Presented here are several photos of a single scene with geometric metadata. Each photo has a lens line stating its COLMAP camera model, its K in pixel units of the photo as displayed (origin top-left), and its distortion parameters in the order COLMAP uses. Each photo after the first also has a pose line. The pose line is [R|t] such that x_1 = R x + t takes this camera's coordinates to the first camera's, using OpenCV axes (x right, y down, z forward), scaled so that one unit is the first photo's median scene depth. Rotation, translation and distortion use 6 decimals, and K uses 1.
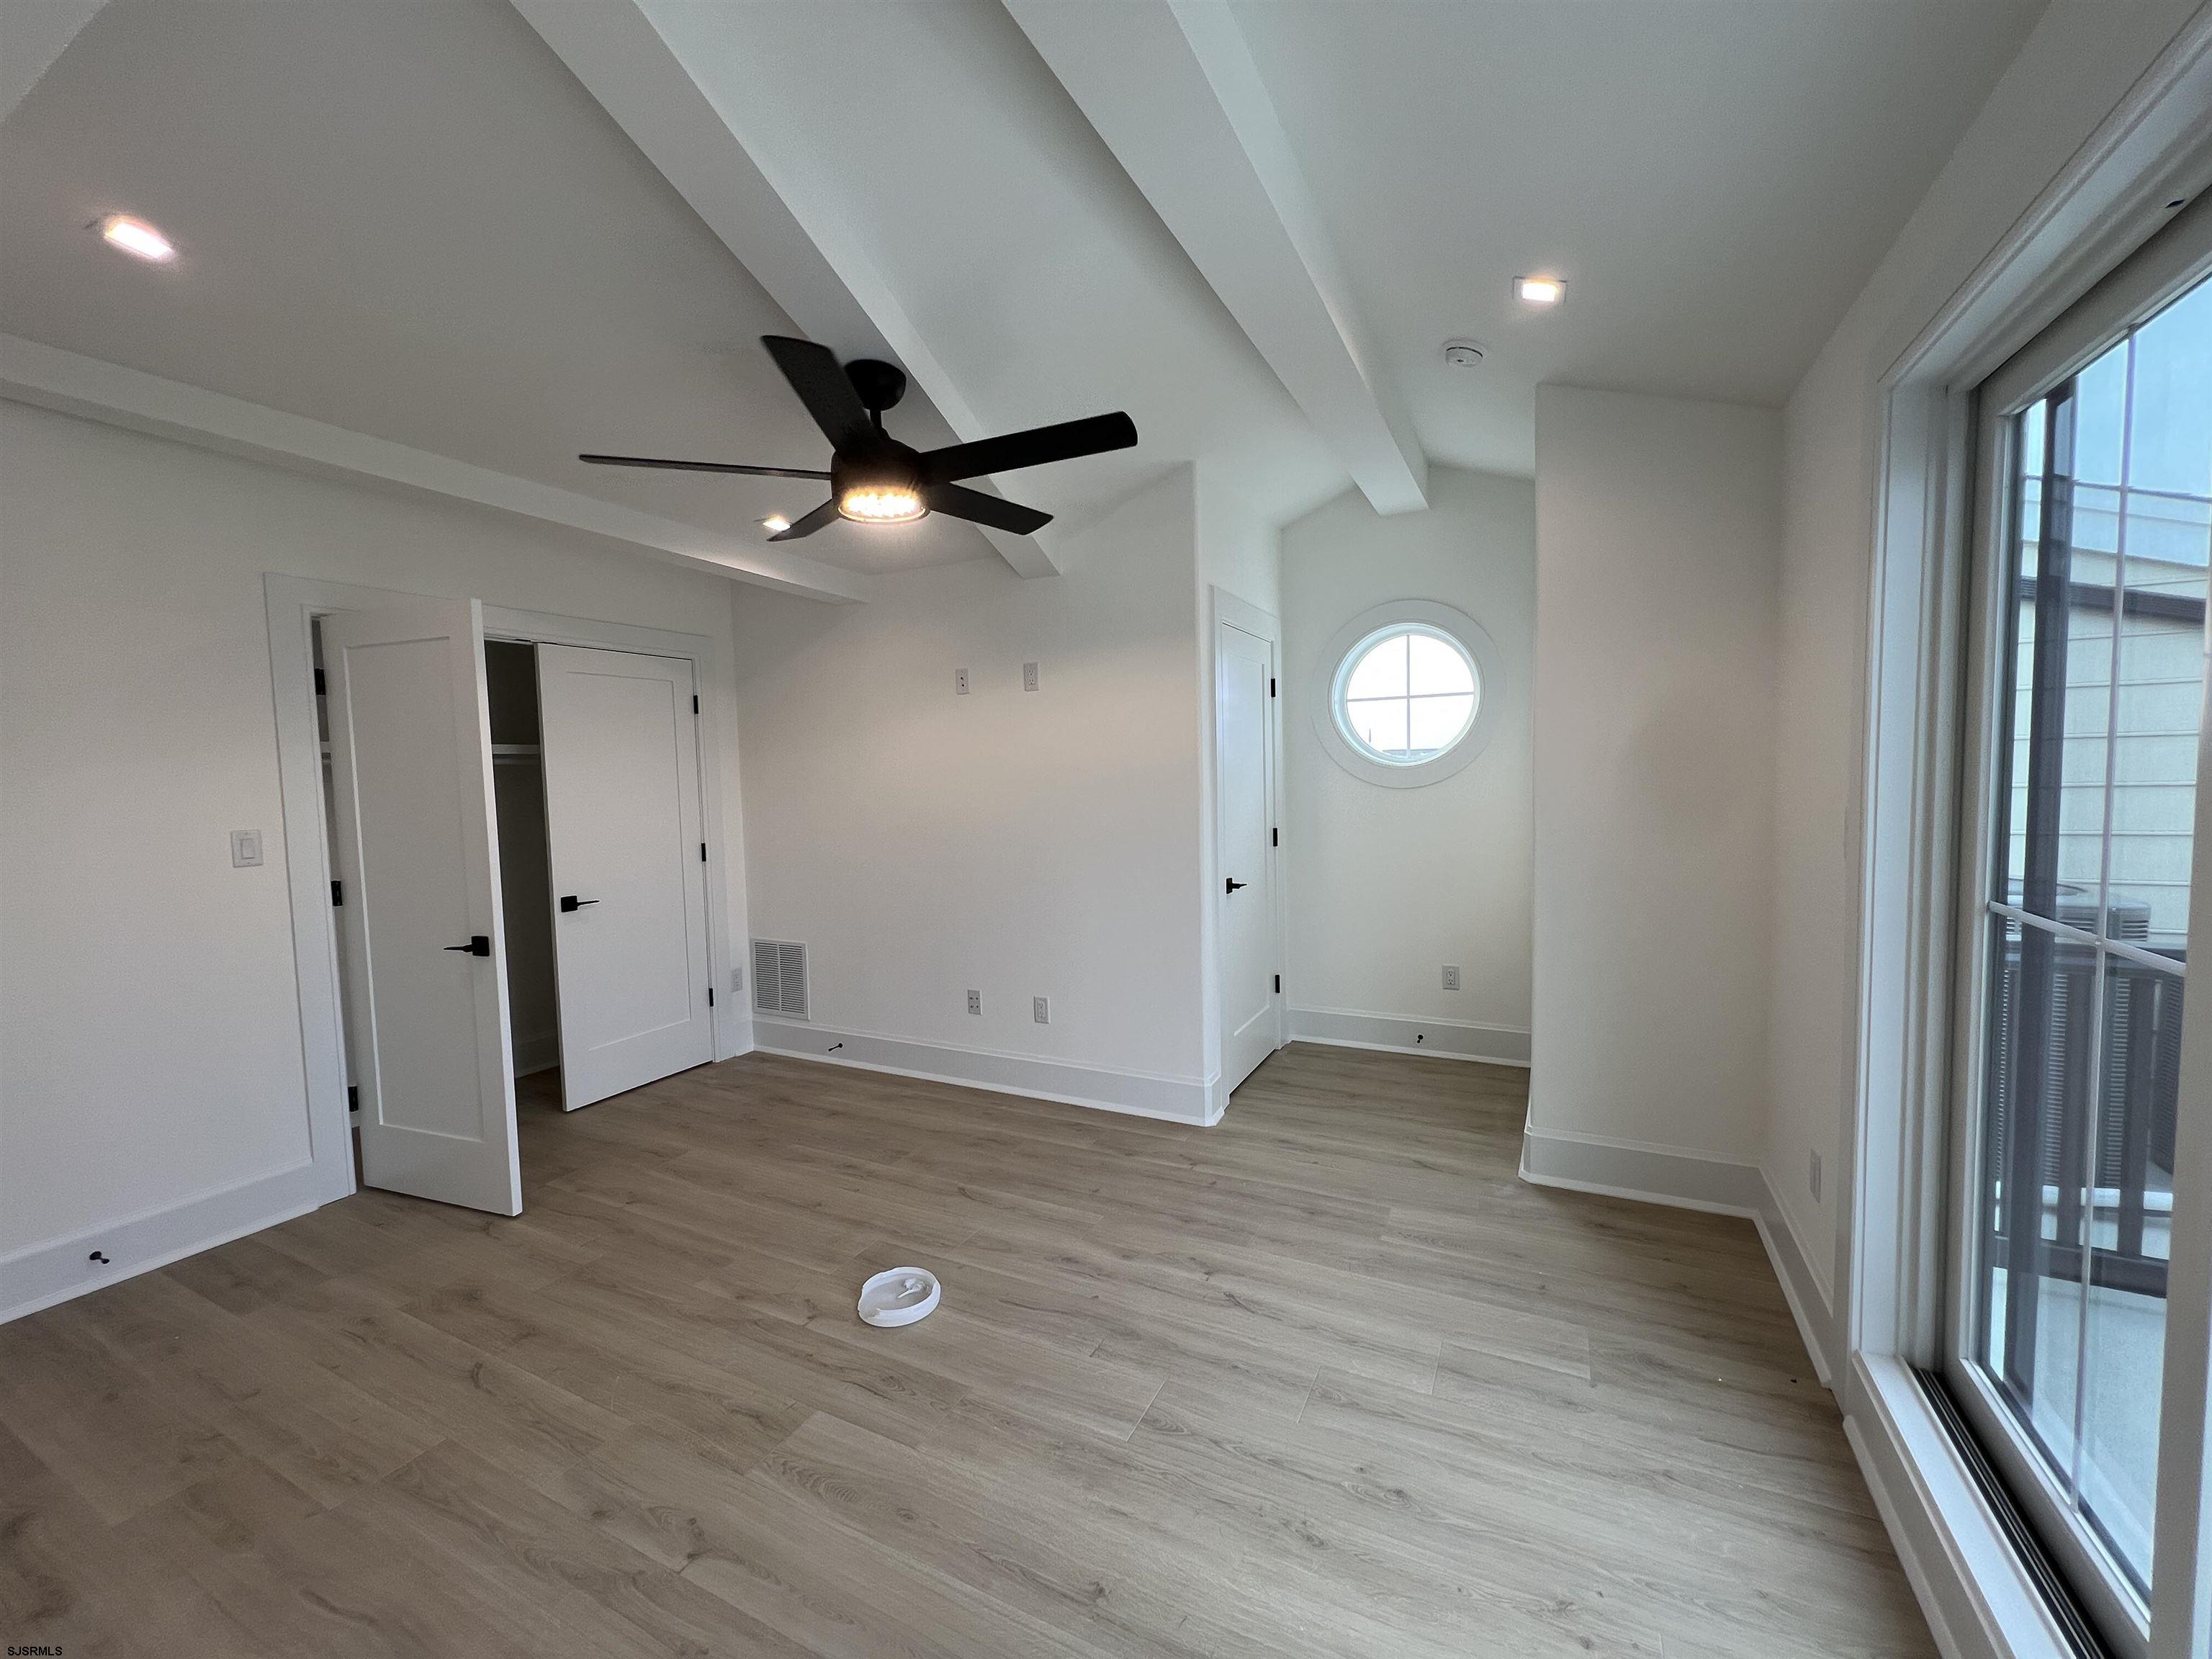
lens RADIAL K [[883.1, 0, 1104.8], [0, 883.1, 841.0], [0, 0, 1]] dist [-0.001865, 0.000629]
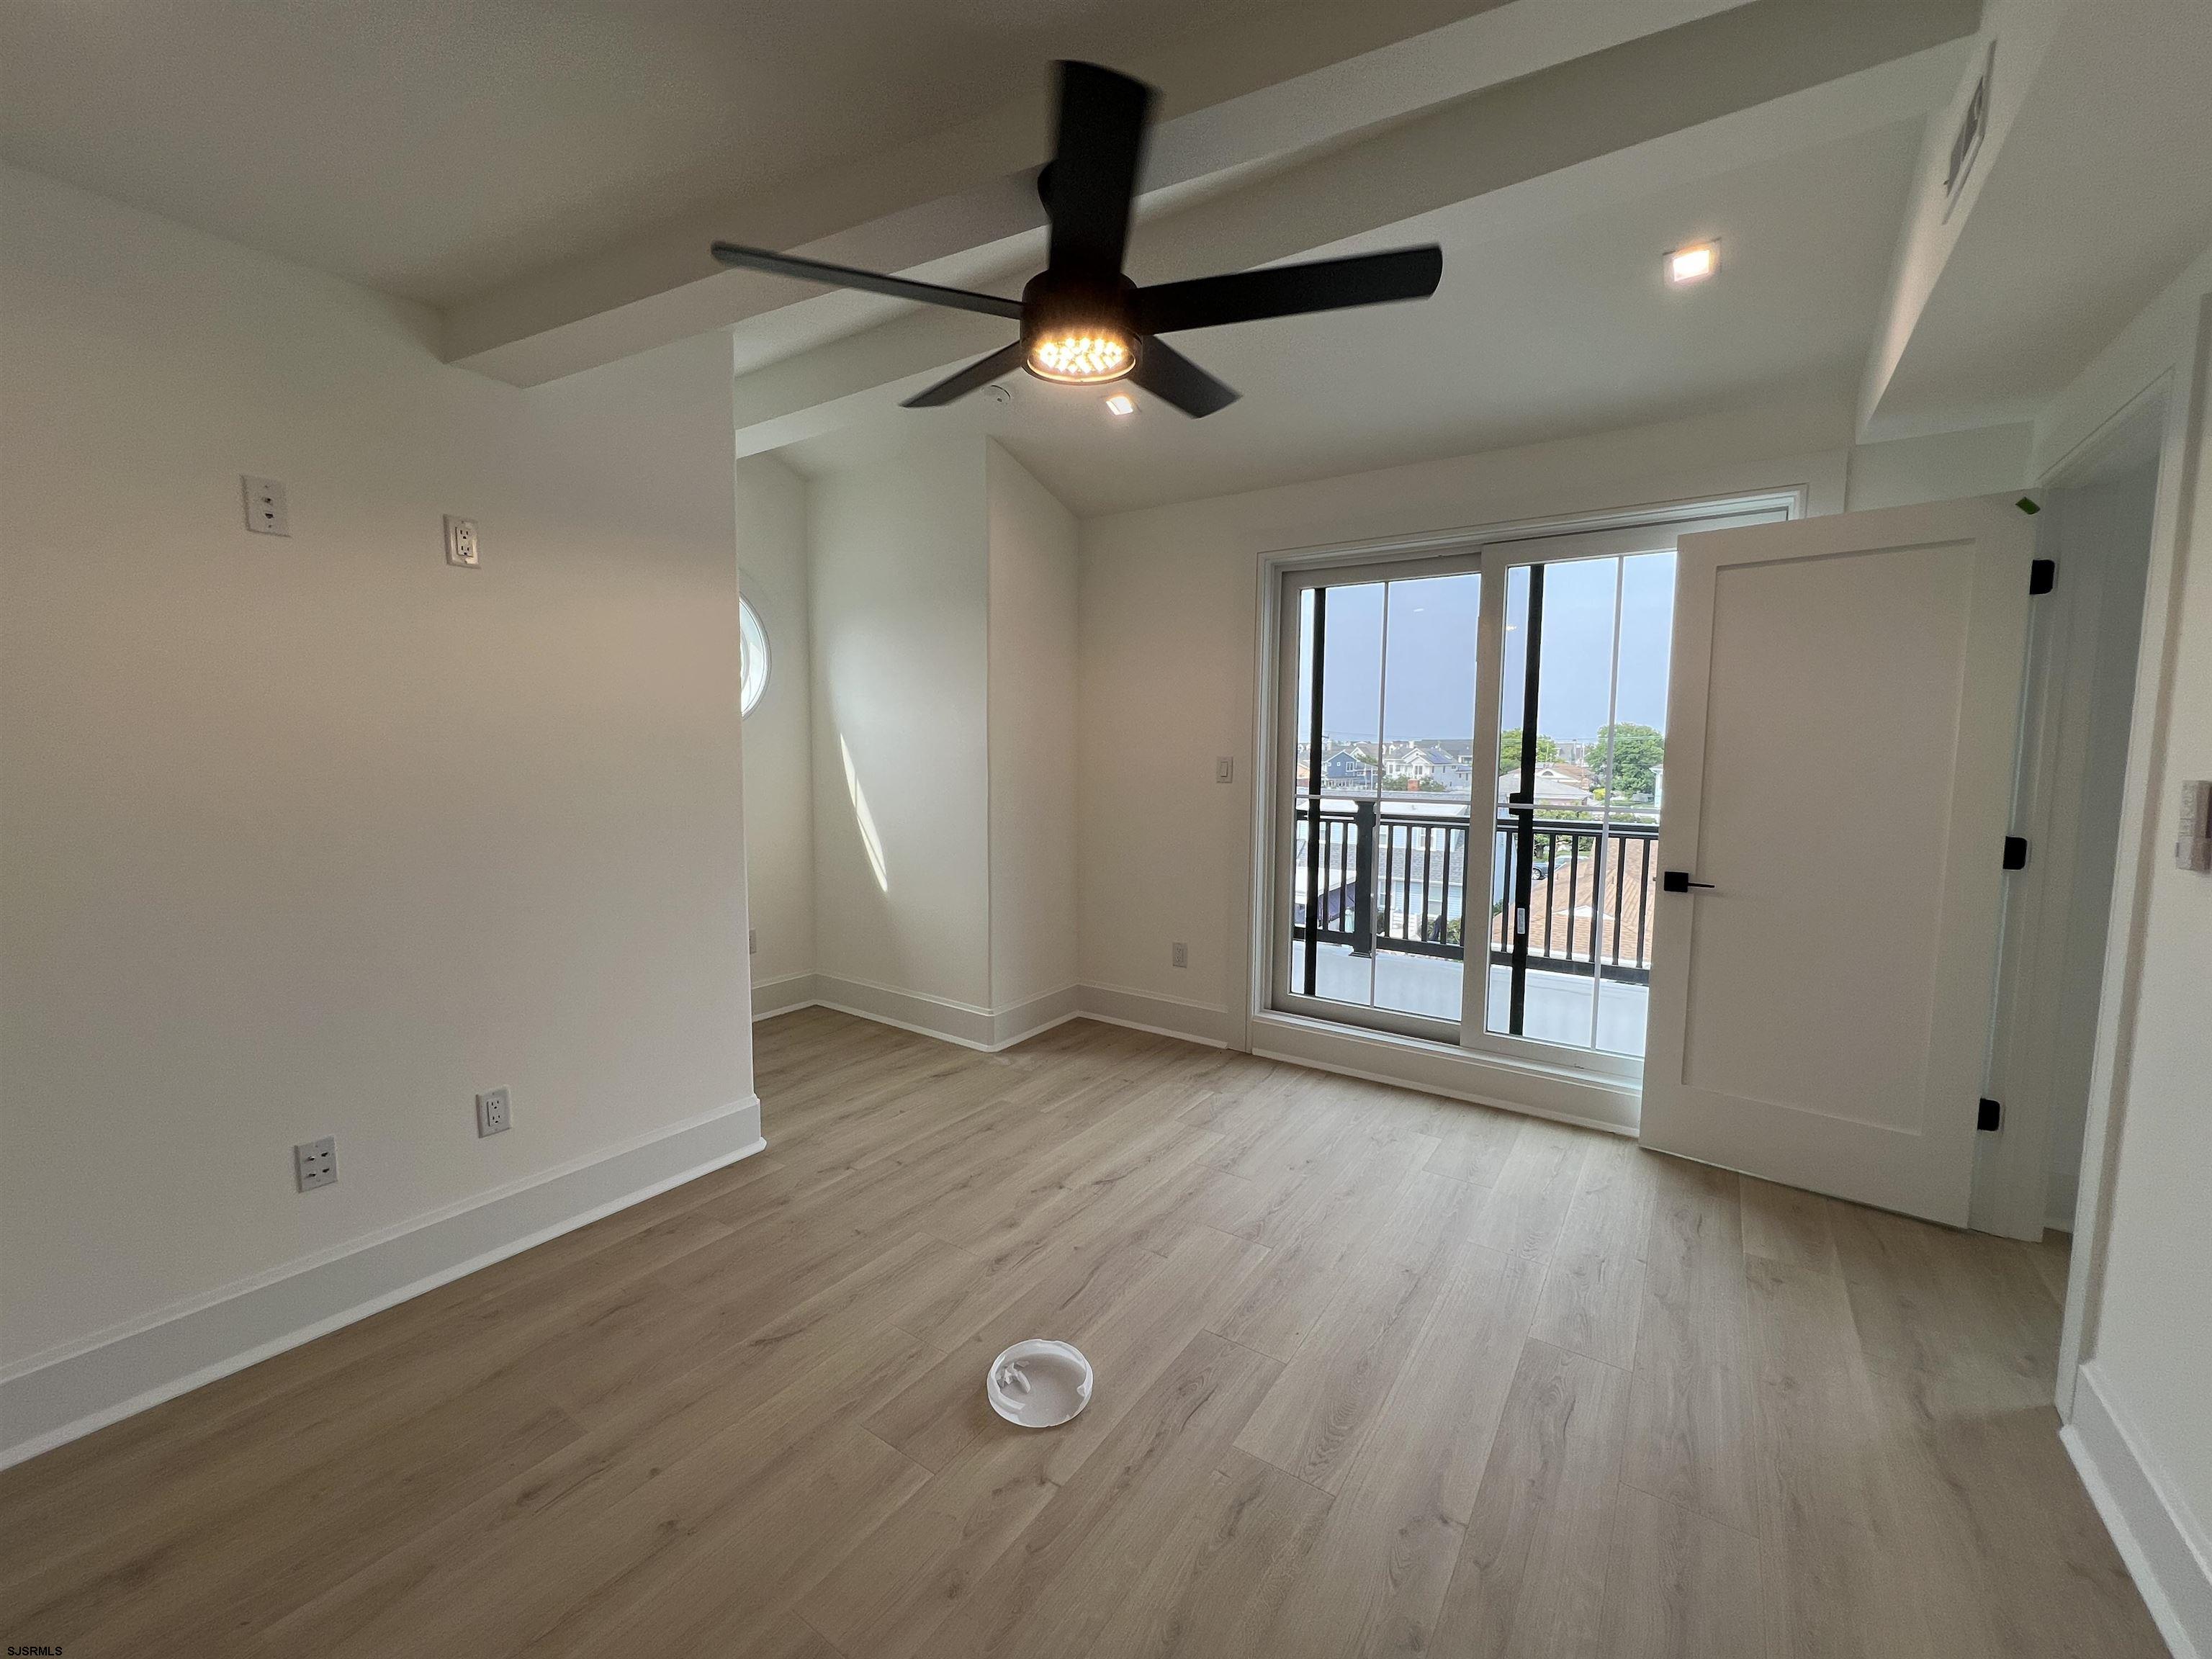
lens RADIAL K [[883.1, 0, 1114.0], [0, 883.1, 818.8], [0, 0, 1]] dist [-0.001865, 0.000629]
pose [[0.127760, -0.057126, 0.990159, -0.867944], [0.069457, 0.996404, 0.048524, -0.005213], [-0.989370, 0.062574, 0.131268, 0.728088]]
